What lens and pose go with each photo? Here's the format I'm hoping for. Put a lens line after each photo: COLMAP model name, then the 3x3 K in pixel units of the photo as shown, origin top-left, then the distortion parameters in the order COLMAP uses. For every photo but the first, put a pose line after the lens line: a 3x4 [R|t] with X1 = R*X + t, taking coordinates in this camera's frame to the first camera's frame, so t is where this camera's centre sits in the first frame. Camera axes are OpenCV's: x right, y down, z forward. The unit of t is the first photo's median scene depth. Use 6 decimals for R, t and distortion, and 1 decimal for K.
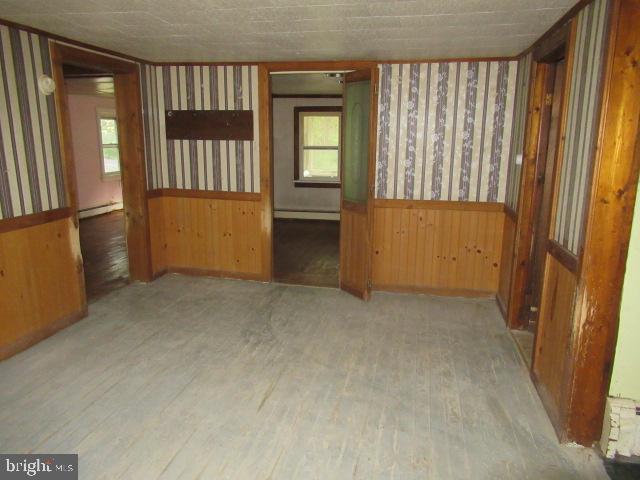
lens RADIAL K [[478.6, 0, 320.0], [0, 478.6, 240.0], [0, 0, 1]] dist [-0.005760, 0.001301]
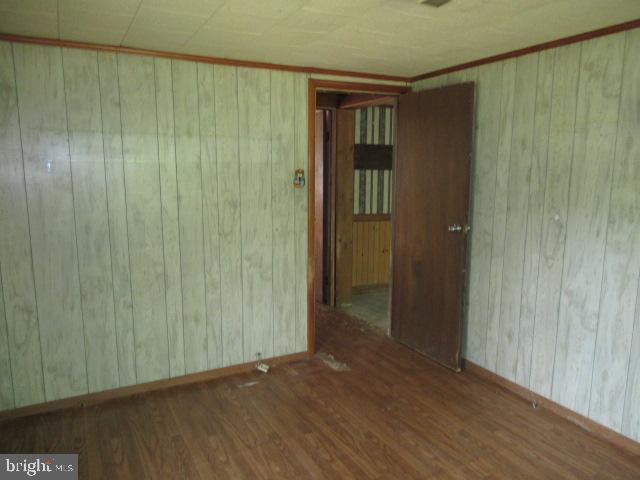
lens RADIAL K [[478.6, 0, 320.0], [0, 478.6, 240.0], [0, 0, 1]] dist [-0.005760, 0.001301]
pose [[0.771212, -0.103482, 0.628111, -1.083895], [0.136433, 0.990640, -0.004307, -0.056016], [-0.621786, 0.089017, 0.778112, 0.206554]]
